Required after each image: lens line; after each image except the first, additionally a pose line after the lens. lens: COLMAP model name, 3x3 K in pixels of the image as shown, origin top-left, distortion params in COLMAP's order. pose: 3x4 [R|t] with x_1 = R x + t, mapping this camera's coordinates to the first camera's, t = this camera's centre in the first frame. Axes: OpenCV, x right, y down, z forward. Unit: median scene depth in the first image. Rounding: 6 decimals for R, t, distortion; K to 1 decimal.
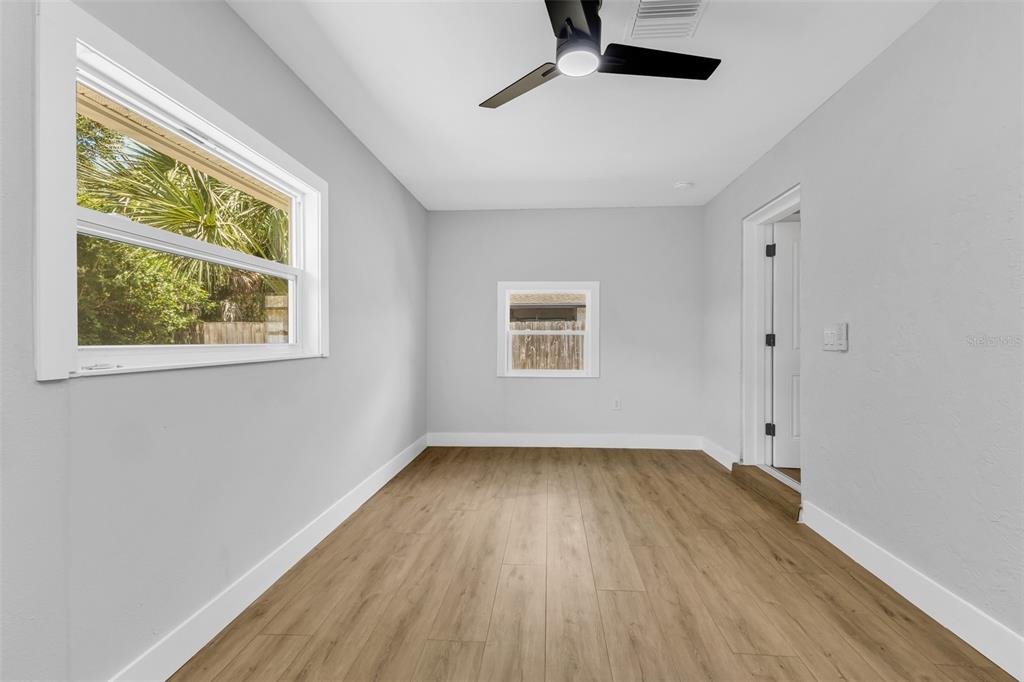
lens RADIAL K [[437.5, 0, 512.0], [0, 437.5, 341.0], [0, 0, 1]] dist [0.008215, -0.000649]
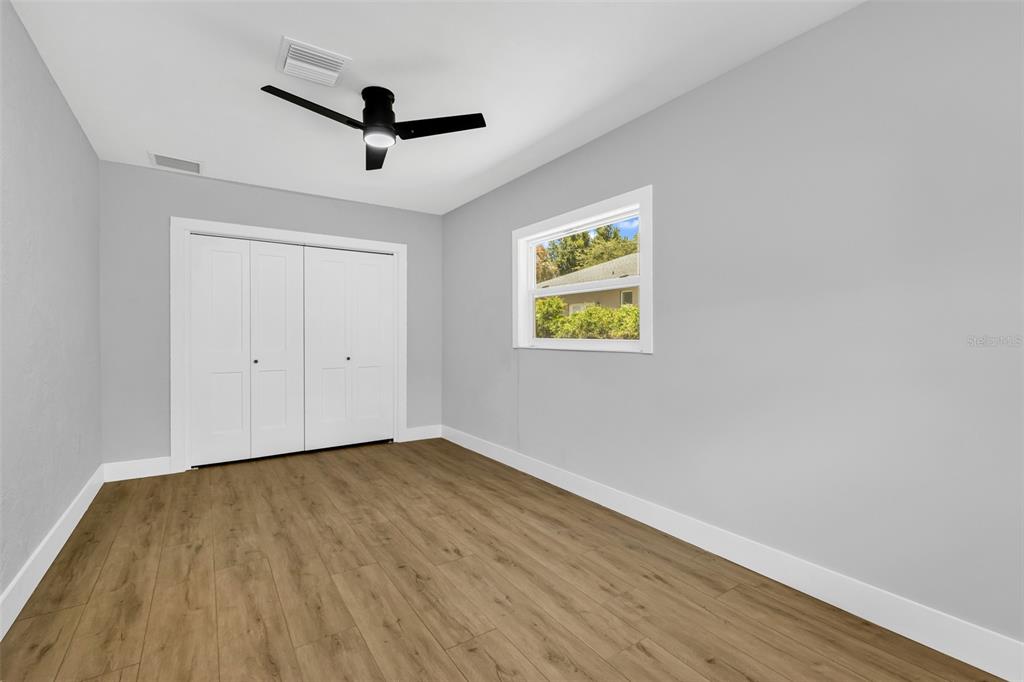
lens RADIAL K [[437.5, 0, 512.0], [0, 437.5, 341.0], [0, 0, 1]] dist [0.008215, -0.000649]
pose [[-0.767187, 0.011471, -0.641321, 0.572069], [-0.001679, 0.999801, 0.019891, -0.015481], [0.641421, 0.016337, -0.767015, 1.853611]]
